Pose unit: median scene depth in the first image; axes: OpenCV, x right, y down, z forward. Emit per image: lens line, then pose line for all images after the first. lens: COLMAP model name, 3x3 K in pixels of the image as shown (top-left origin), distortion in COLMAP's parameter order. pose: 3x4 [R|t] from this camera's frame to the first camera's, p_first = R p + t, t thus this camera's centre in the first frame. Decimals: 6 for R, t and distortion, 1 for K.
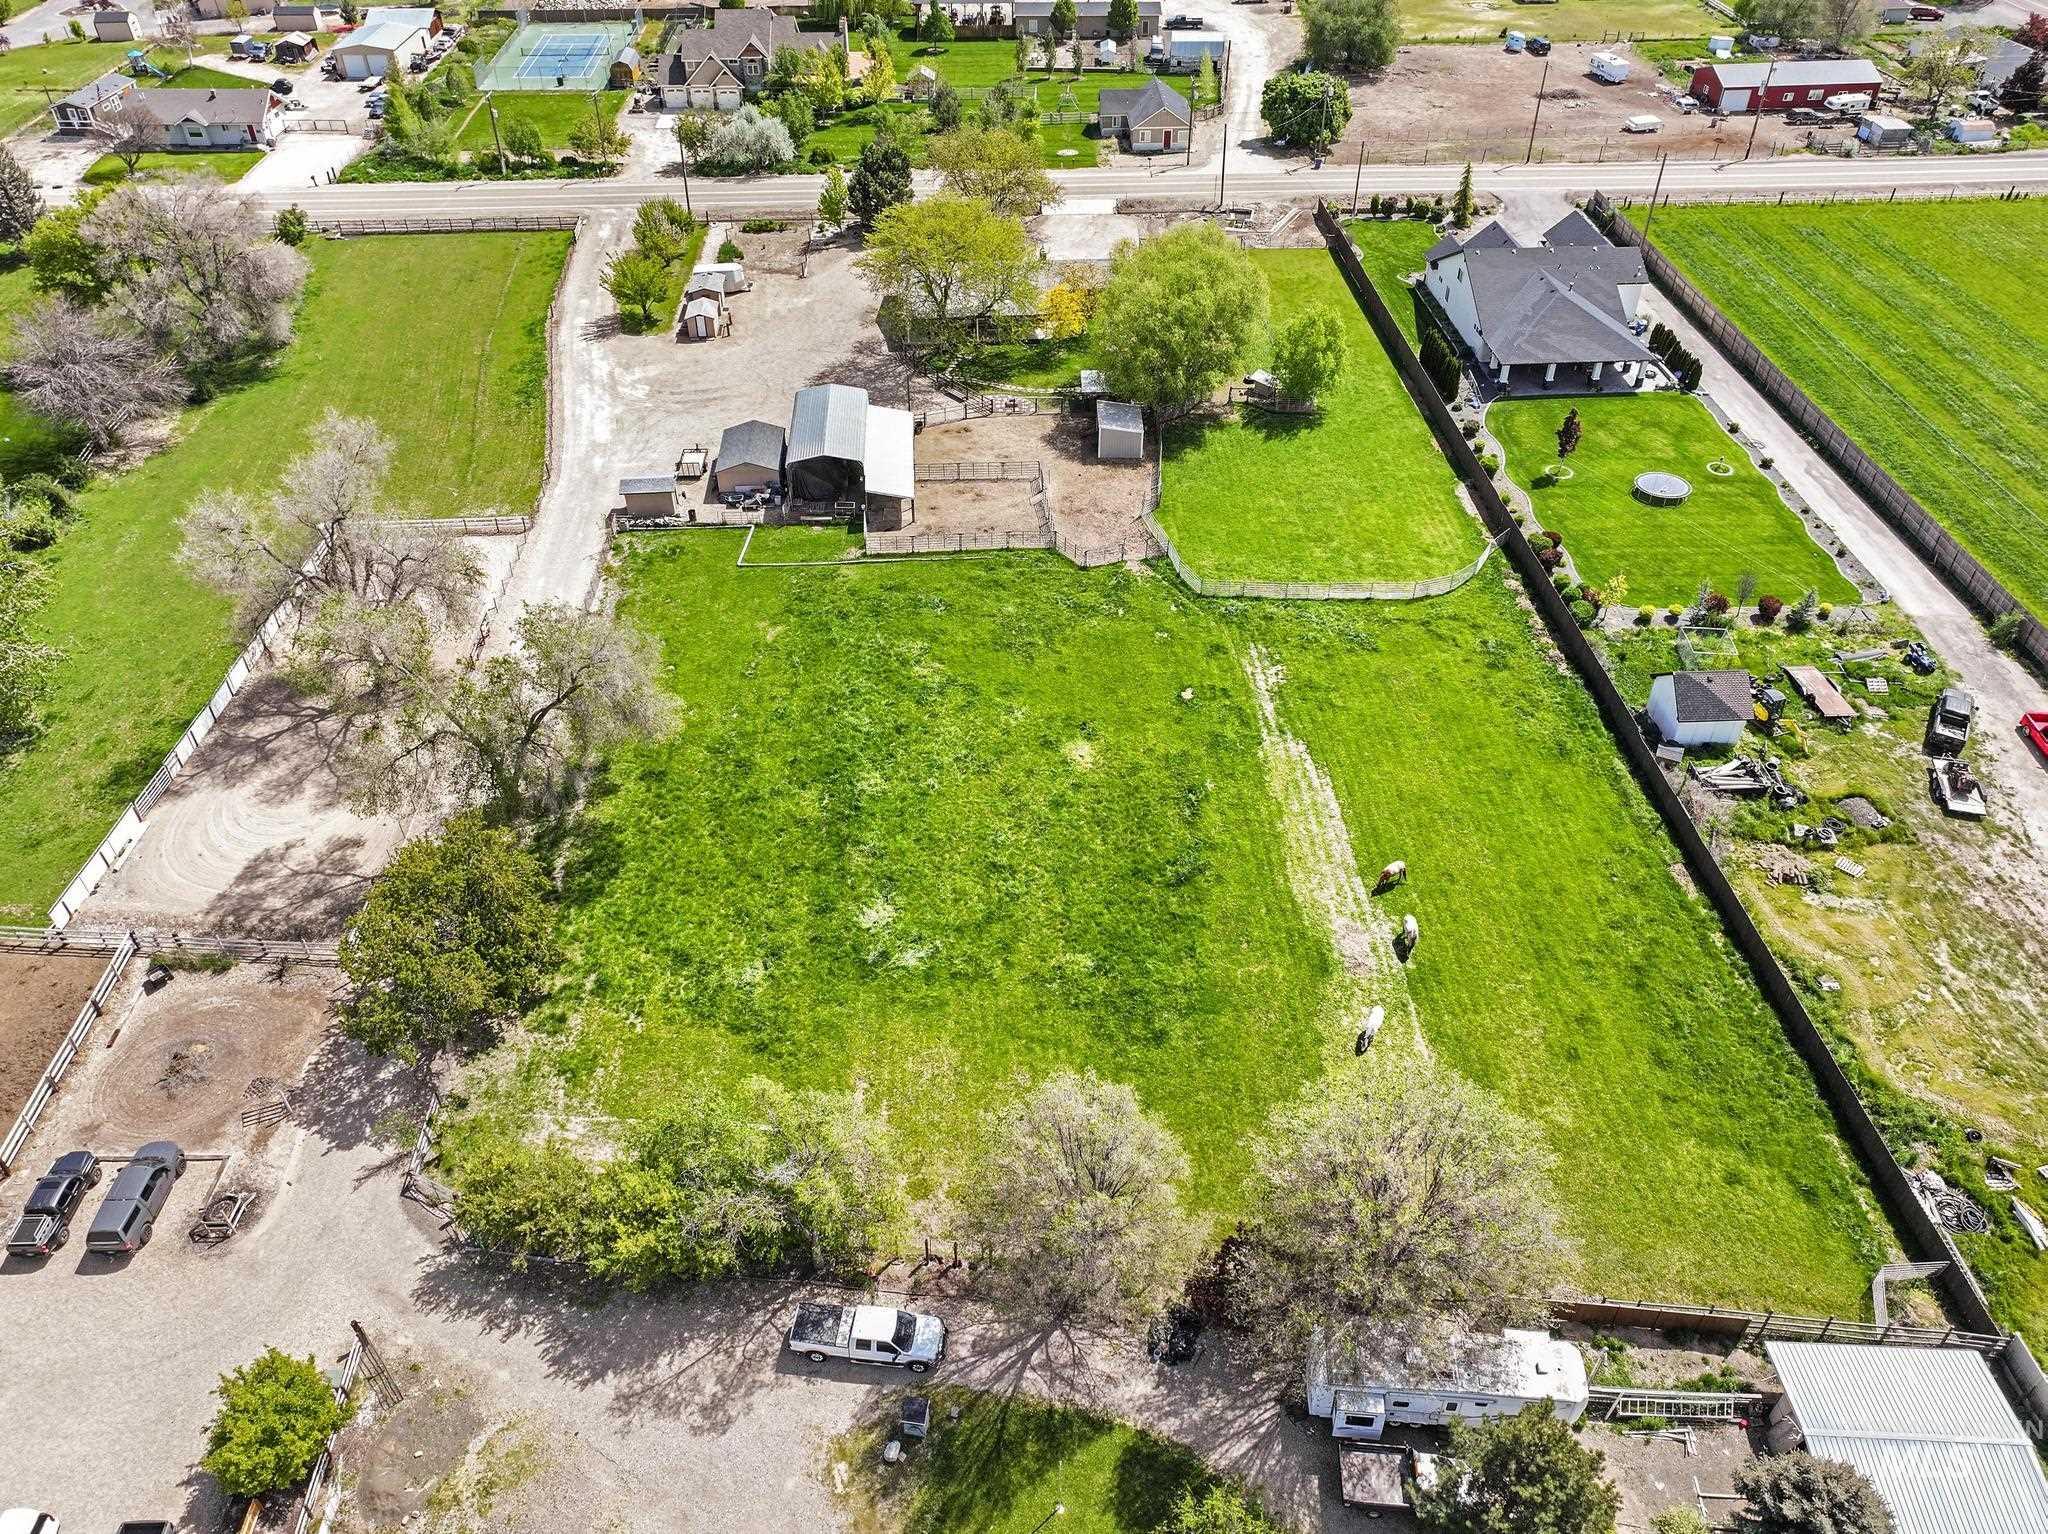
lens RADIAL K [[1464.7, 0, 1043.7], [0, 1464.7, 777.8], [0, 0, 1]] dist [0.000101, 0.013737]
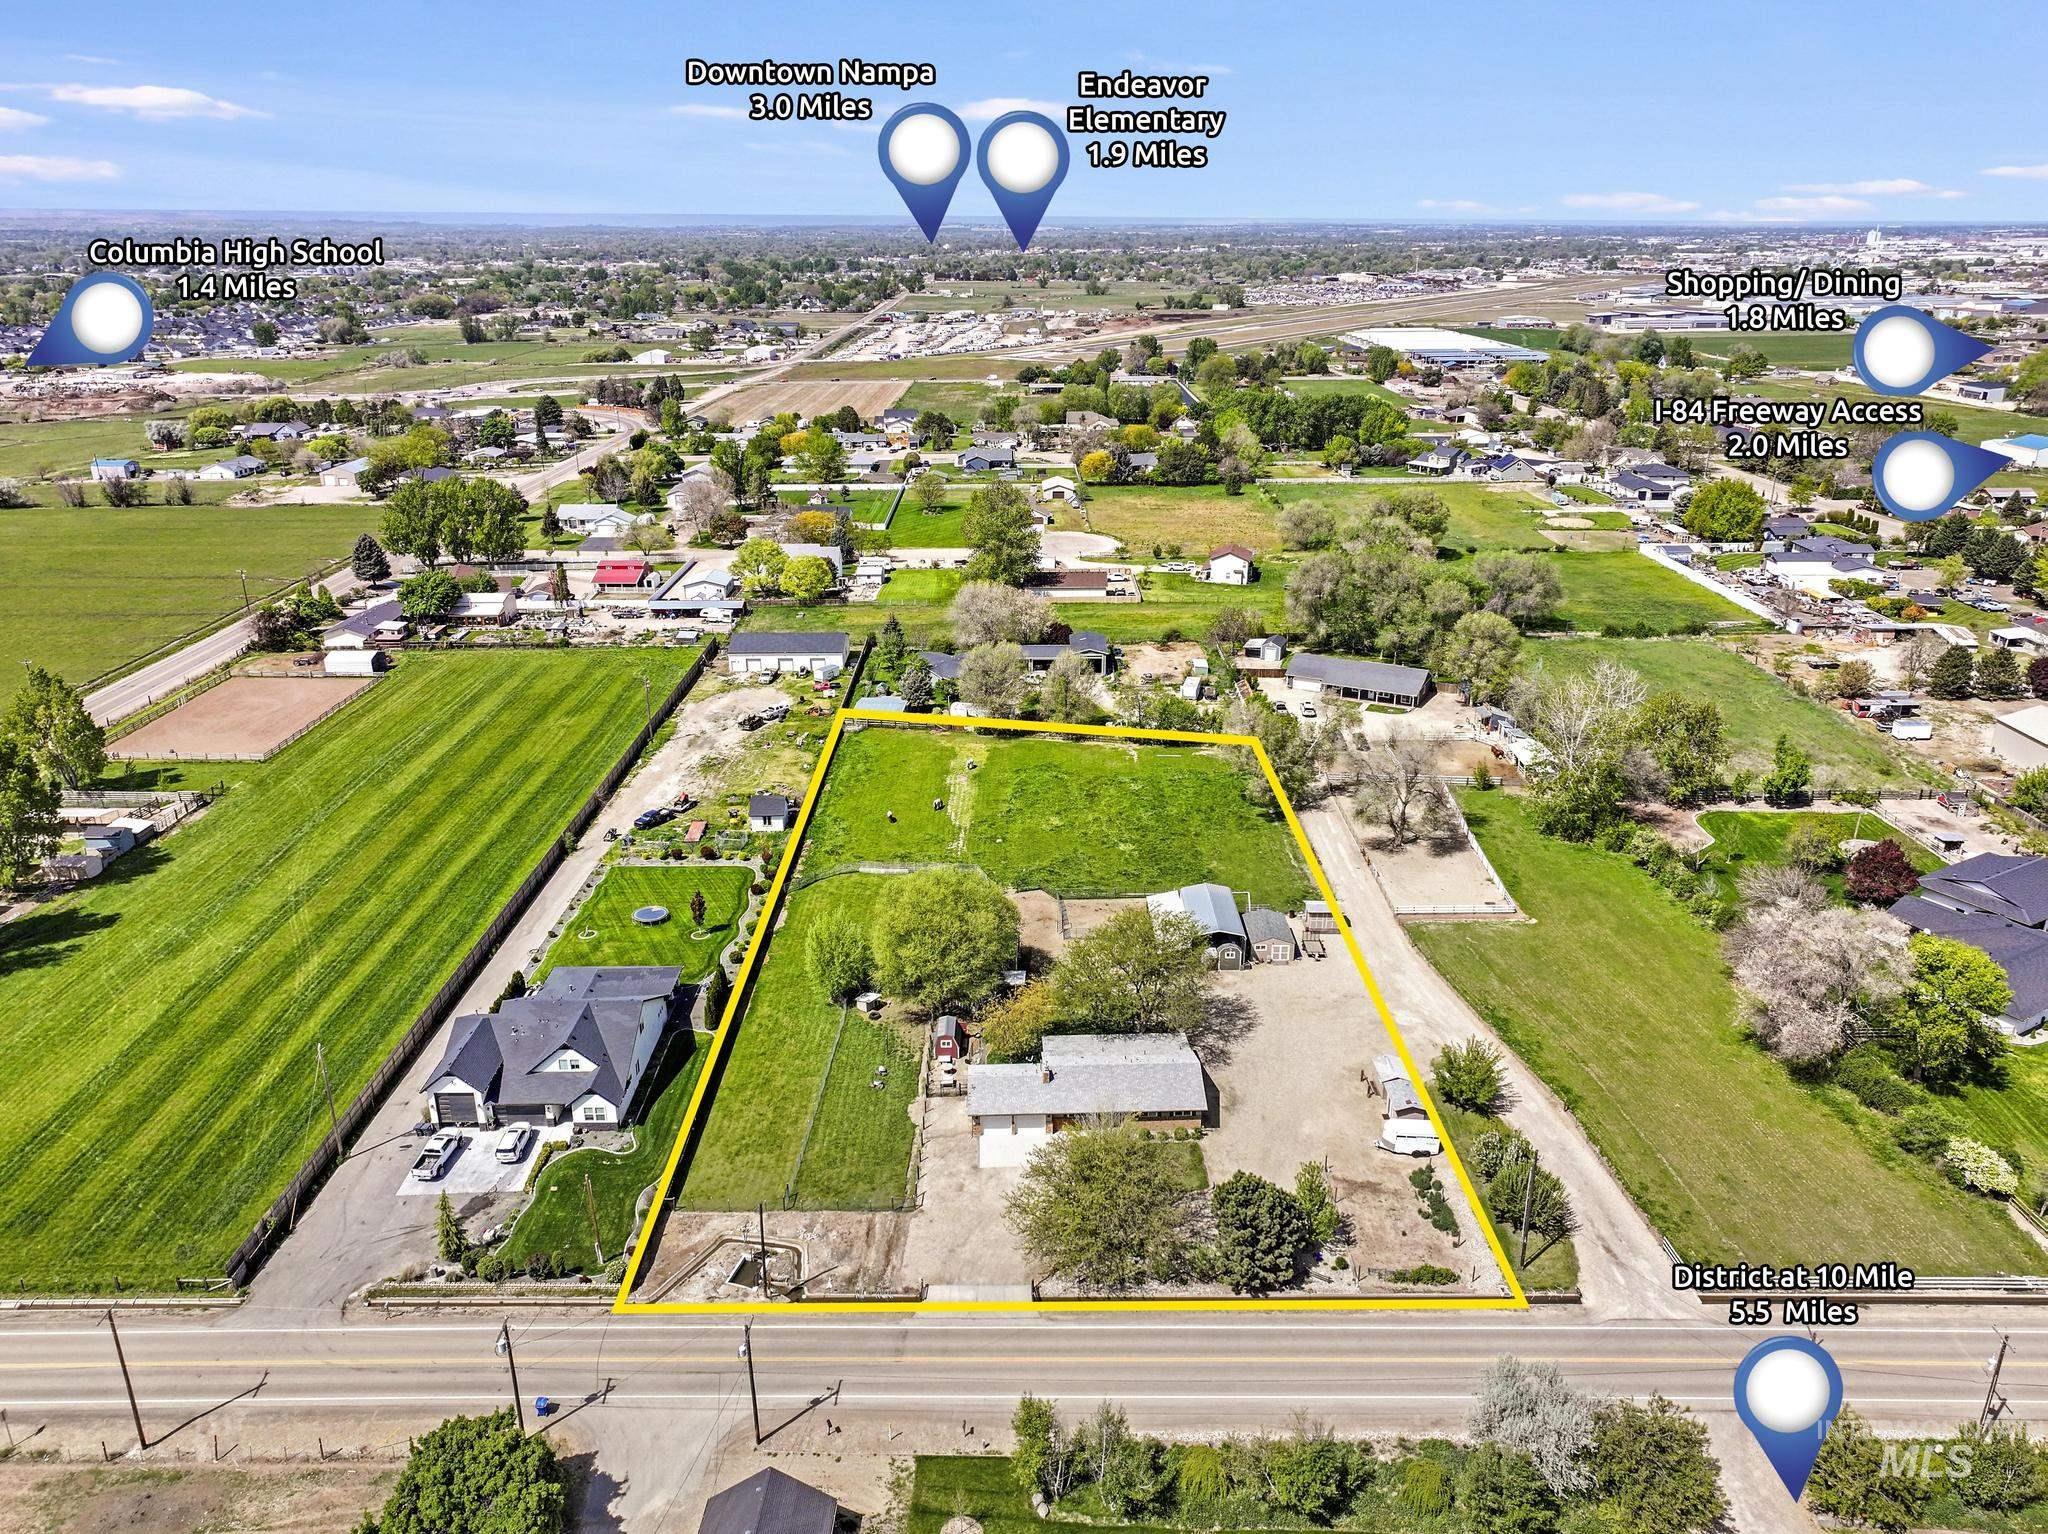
lens RADIAL K [[1464.7, 0, 1016.0], [0, 1464.7, 750.2], [0, 0, 1]] dist [0.000101, 0.013737]
pose [[-0.997746, -0.015058, 0.065400, -0.050086], [0.049059, 0.501315, 0.863873, -1.649526], [-0.045794, 0.865134, -0.499446, 1.675795]]
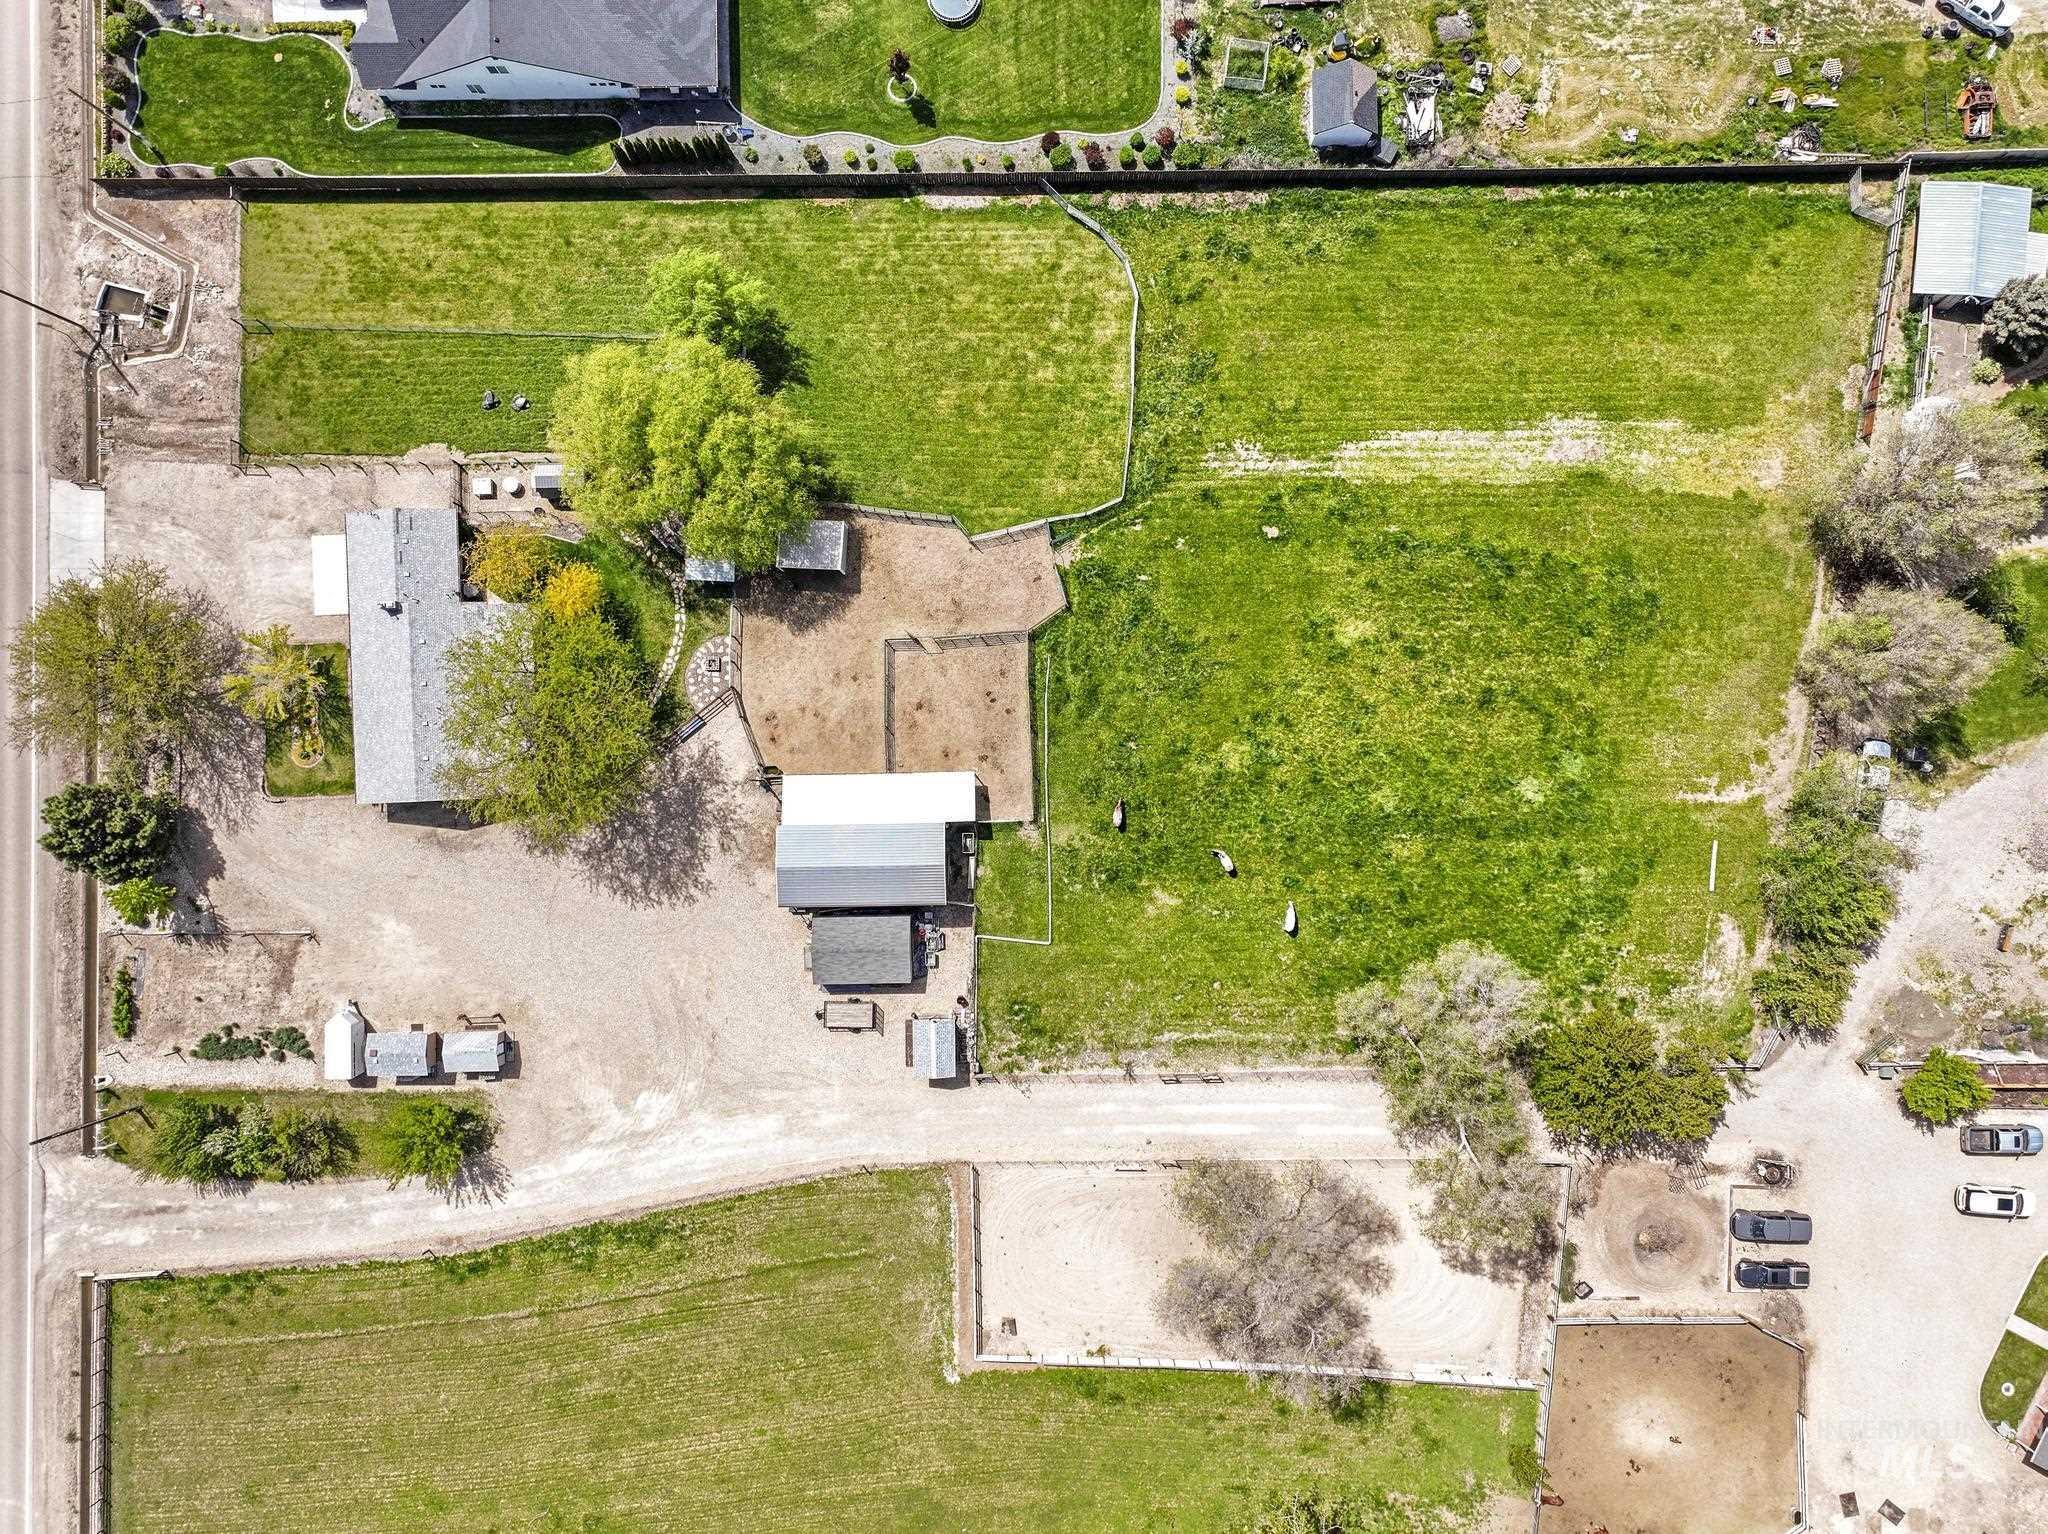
lens RADIAL K [[1464.7, 0, 1021.7], [0, 1464.7, 773.1], [0, 0, 1]] dist [0.000101, 0.013737]
pose [[0.049344, -0.998466, 0.025120, -0.114645], [0.642569, 0.050990, 0.764529, -0.927763], [-0.764637, -0.021583, 0.644099, 0.355499]]
